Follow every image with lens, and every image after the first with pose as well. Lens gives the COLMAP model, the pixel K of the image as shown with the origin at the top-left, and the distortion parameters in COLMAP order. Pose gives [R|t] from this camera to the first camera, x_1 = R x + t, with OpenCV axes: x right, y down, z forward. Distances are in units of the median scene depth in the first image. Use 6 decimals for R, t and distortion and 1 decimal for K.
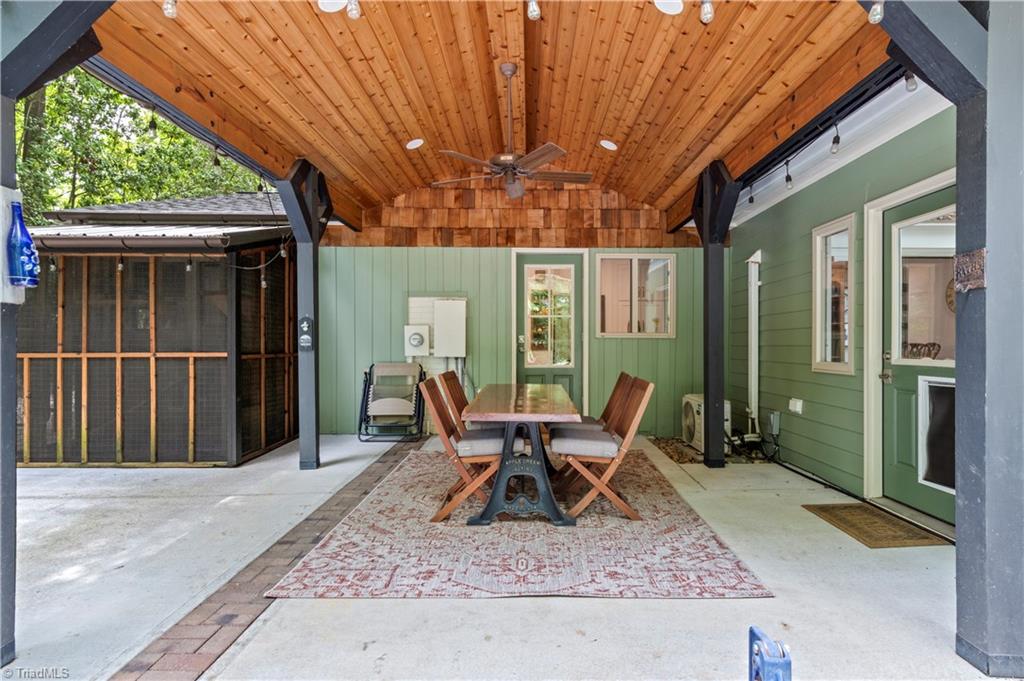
lens RADIAL K [[534.2, 0, 512.0], [0, 534.2, 340.5], [0, 0, 1]] dist [0.023874, 0.000104]
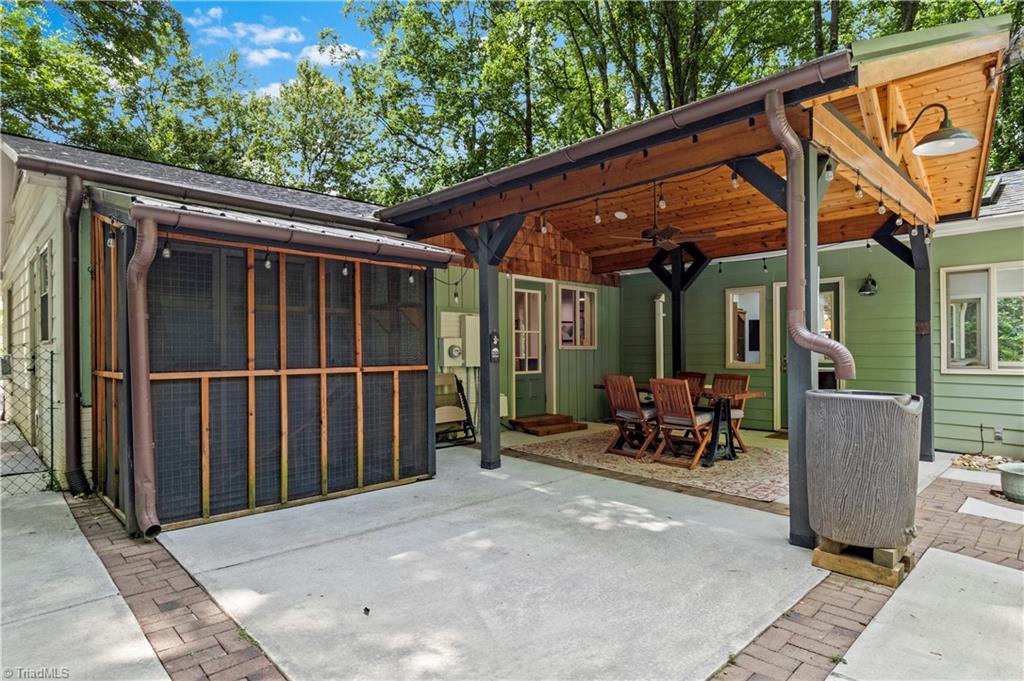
lens RADIAL K [[564.3, 0, 512.0], [0, 564.3, 340.5], [0, 0, 1]] dist [0.042860, 0.000169]
pose [[0.713181, 0.008362, 0.700930, -1.151653], [0.003706, 0.999870, -0.015699, -0.006639], [-0.700970, 0.013793, 0.713057, 0.133914]]
